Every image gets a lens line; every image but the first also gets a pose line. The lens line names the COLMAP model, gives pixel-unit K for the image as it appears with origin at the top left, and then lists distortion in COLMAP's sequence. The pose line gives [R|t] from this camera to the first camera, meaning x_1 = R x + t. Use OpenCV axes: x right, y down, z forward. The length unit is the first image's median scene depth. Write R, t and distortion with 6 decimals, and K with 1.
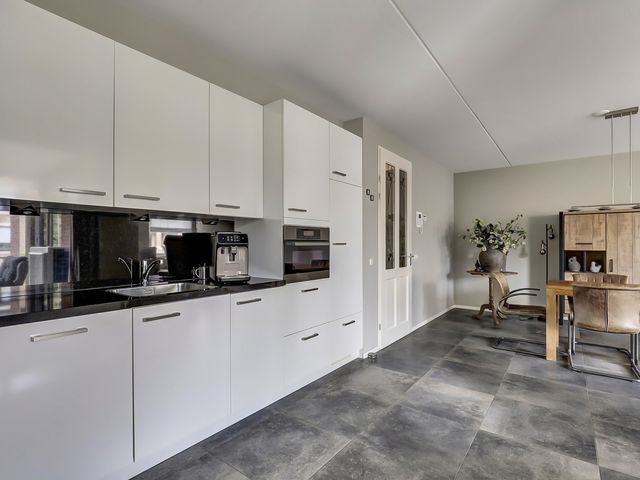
lens RADIAL K [[327.0, 0, 321.0], [0, 327.0, 242.7], [0, 0, 1]] dist [-0.004378, -0.000897]
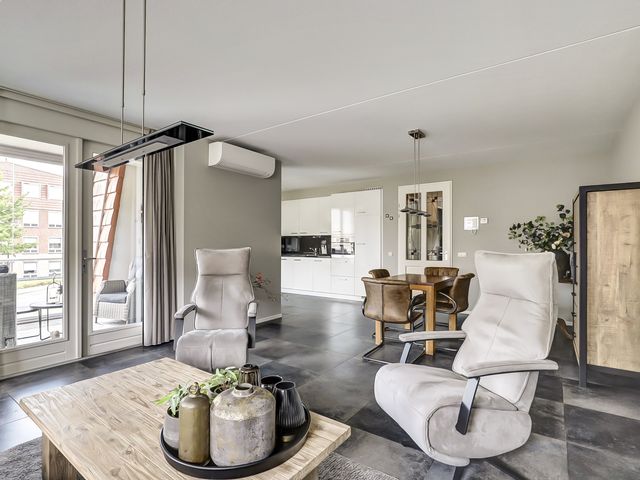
lens RADIAL K [[327.0, 0, 321.0], [0, 327.0, 242.7], [0, 0, 1]] dist [-0.004378, -0.000897]
pose [[0.016867, -0.007045, -0.999833, 1.878218], [-0.000512, 0.999975, -0.007054, 0.010664], [0.999858, 0.000631, 0.016863, 0.562428]]
